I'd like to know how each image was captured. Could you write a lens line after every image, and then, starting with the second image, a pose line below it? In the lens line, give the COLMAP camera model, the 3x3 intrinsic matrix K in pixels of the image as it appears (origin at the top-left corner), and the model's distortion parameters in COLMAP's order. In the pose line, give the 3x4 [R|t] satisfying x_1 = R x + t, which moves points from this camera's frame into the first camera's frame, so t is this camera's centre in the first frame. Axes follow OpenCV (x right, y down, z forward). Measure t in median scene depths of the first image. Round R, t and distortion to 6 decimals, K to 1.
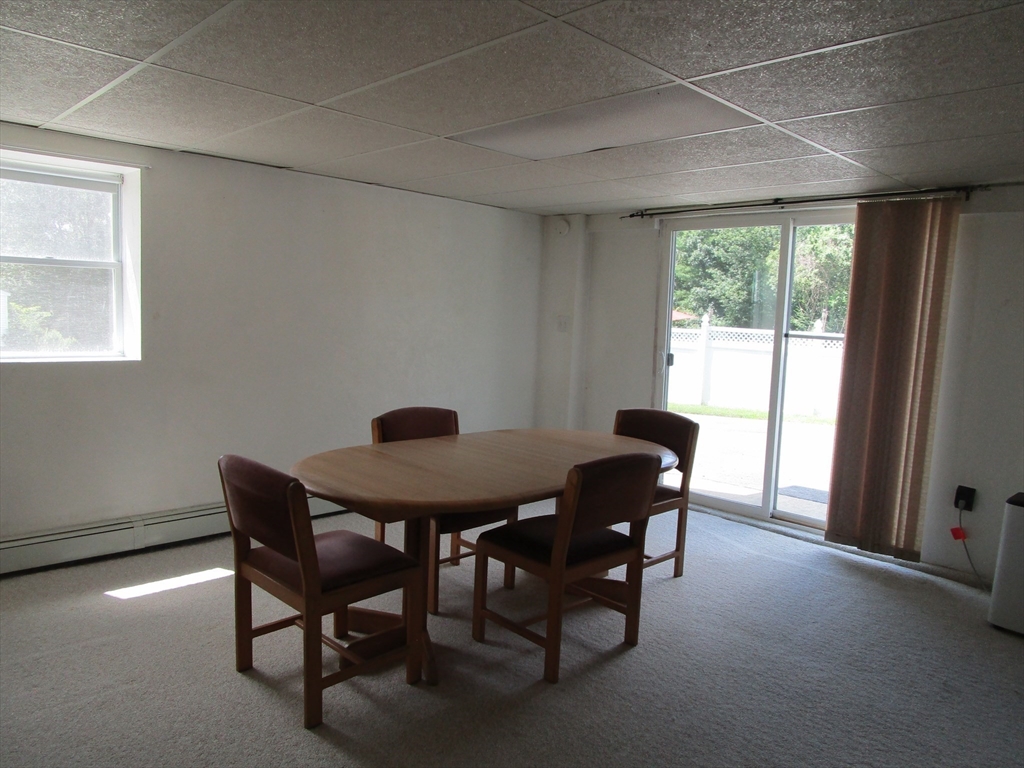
lens RADIAL K [[755.7, 0, 507.5], [0, 755.7, 382.3], [0, 0, 1]] dist [-0.040680, 0.012020]
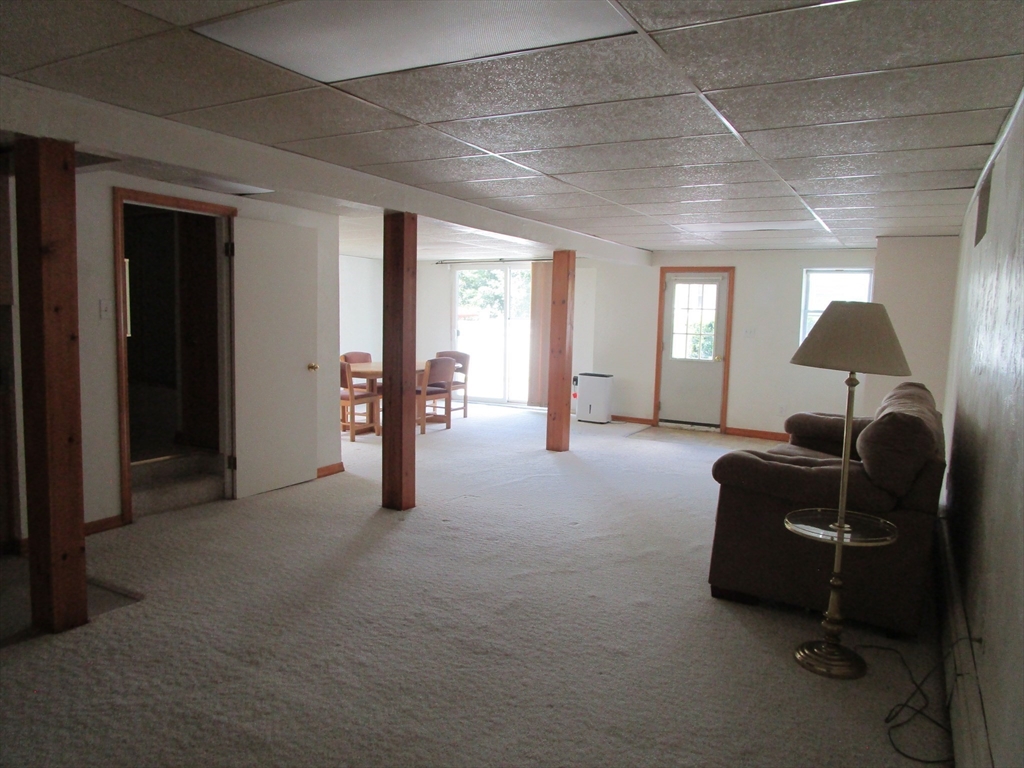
lens RADIAL K [[755.7, 0, 507.5], [0, 755.7, 386.9], [0, 0, 1]] dist [-0.040680, 0.012020]
pose [[0.963191, -0.054297, 0.263277, -0.166888], [0.052229, 0.998525, 0.014853, 0.074335], [-0.263695, -0.000556, 0.964606, -0.829420]]
